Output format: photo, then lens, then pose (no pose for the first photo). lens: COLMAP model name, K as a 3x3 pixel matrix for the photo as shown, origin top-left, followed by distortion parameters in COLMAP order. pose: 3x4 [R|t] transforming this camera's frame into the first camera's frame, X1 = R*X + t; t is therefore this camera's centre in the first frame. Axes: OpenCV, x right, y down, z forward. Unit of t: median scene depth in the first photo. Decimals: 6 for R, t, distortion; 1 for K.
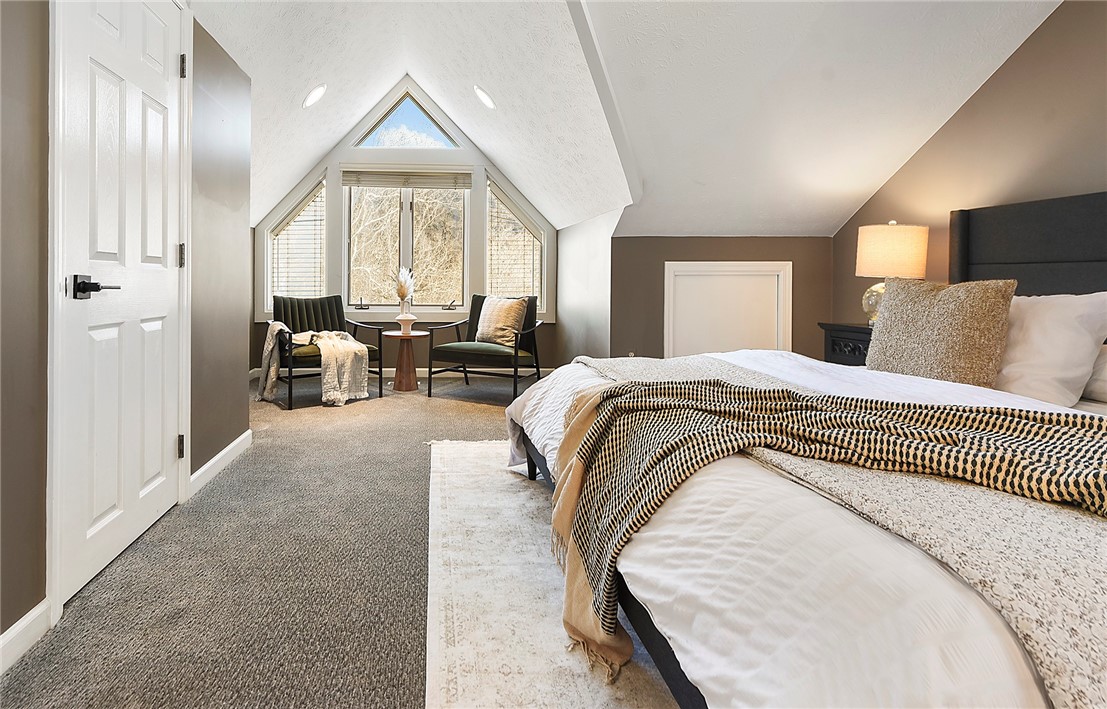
lens RADIAL K [[524.3, 0, 495.5], [0, 524.3, 304.2], [0, 0, 1]] dist [0.015528, -0.006137]
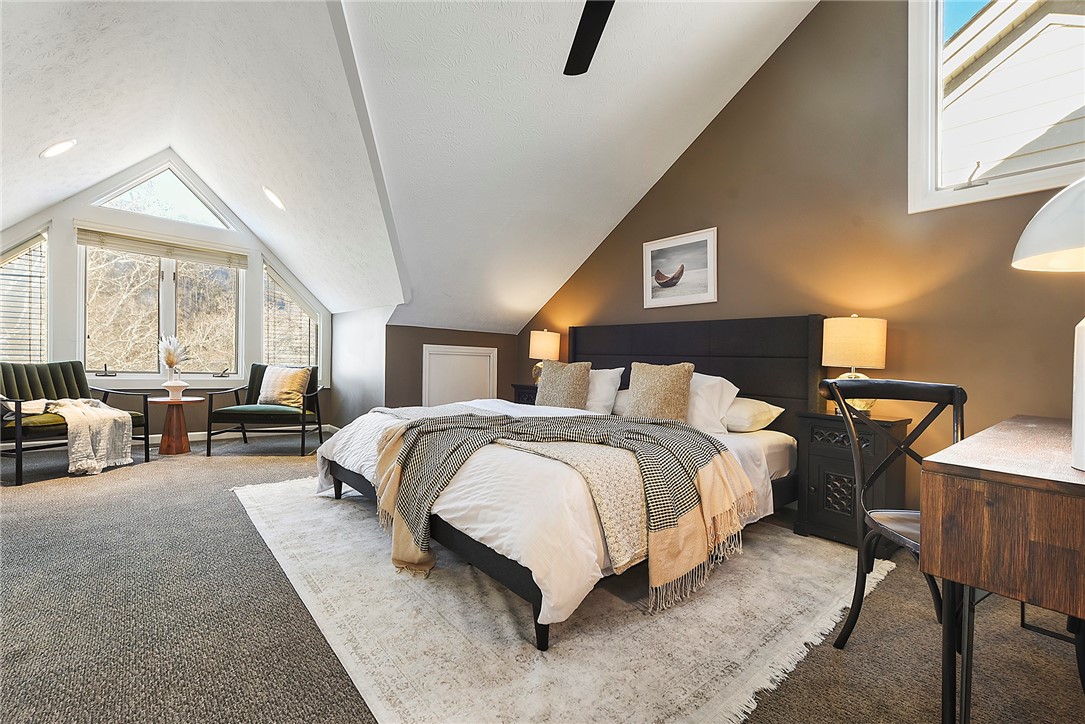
lens RADIAL K [[418.6, 0, 541.9], [0, 418.6, 378.1], [0, 0, 1]] dist [-0.000324, -0.000049]
pose [[0.797505, 0.002528, 0.603307, -0.120839], [-0.005929, 0.999976, 0.003647, 0.007895], [-0.603283, -0.006486, 0.797500, -0.139288]]
